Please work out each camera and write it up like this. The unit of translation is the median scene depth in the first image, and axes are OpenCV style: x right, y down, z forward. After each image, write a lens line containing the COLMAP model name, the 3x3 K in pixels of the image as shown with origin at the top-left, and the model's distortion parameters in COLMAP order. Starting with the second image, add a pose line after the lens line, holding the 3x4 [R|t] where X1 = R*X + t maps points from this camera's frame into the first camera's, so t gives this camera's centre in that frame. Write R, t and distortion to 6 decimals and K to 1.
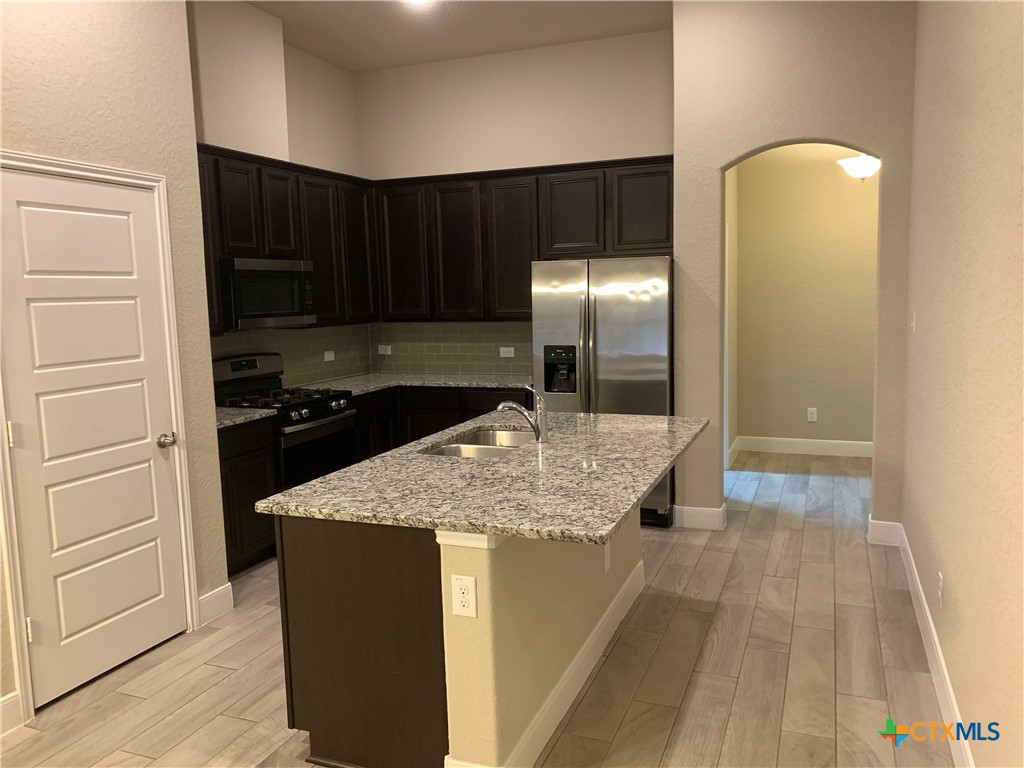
lens RADIAL K [[781.4, 0, 512.4], [0, 781.4, 382.8], [0, 0, 1]] dist [0.022040, -0.018673]
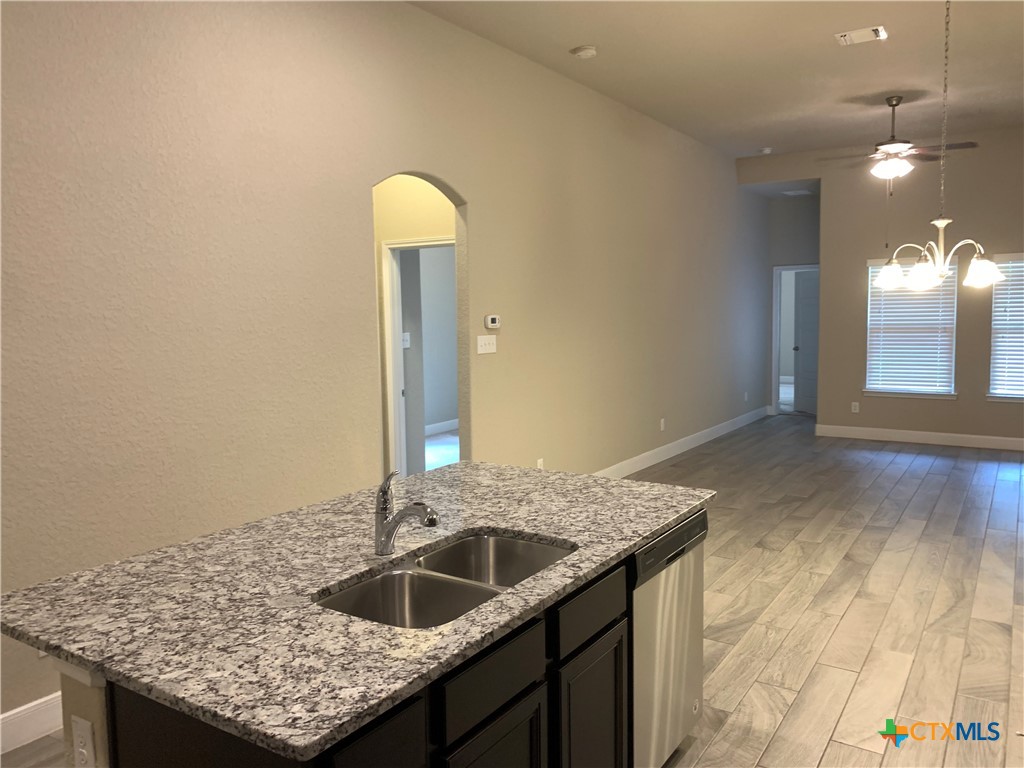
lens RADIAL K [[781.4, 0, 510.1], [0, 781.4, 383.7], [0, 0, 1]] dist [0.022040, -0.018673]
pose [[-0.980178, 0.024268, 0.196628, -0.239572], [0.065908, 0.975883, 0.208107, -0.236086], [-0.186835, 0.216941, -0.958138, 1.940434]]
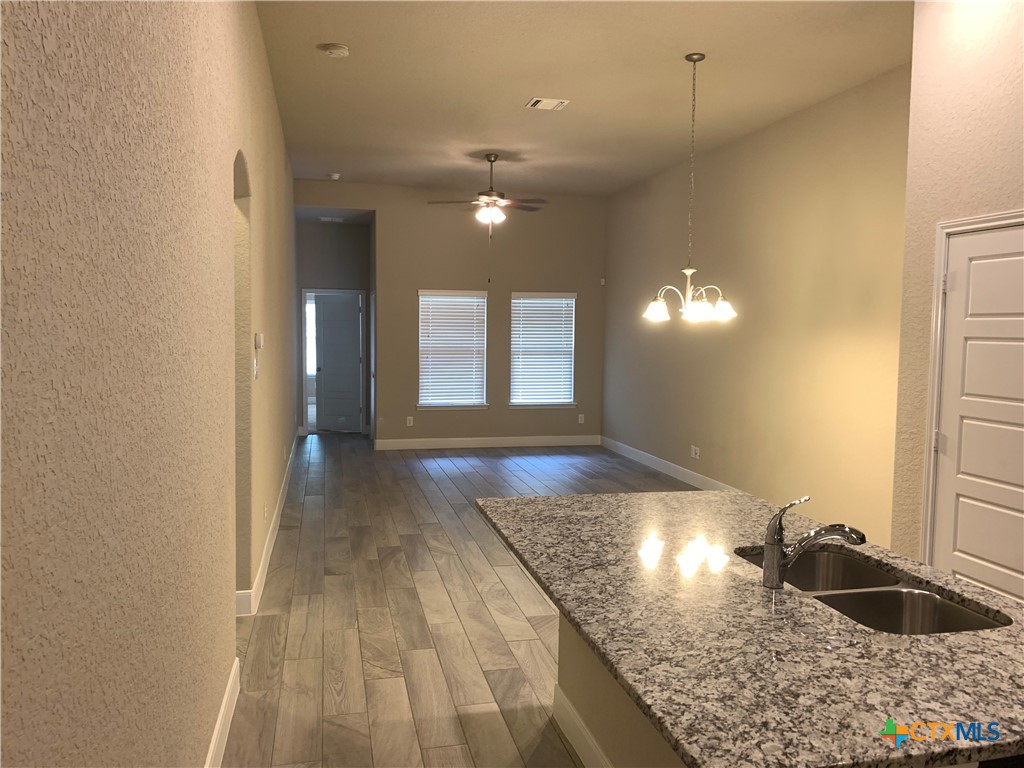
lens RADIAL K [[781.4, 0, 515.3], [0, 781.4, 383.4], [0, 0, 1]] dist [0.022040, -0.018673]
pose [[-0.813763, 0.059942, -0.578098, 0.690567], [-0.059408, 0.980878, 0.185333, -0.232834], [0.578153, 0.185161, -0.794641, 1.664726]]
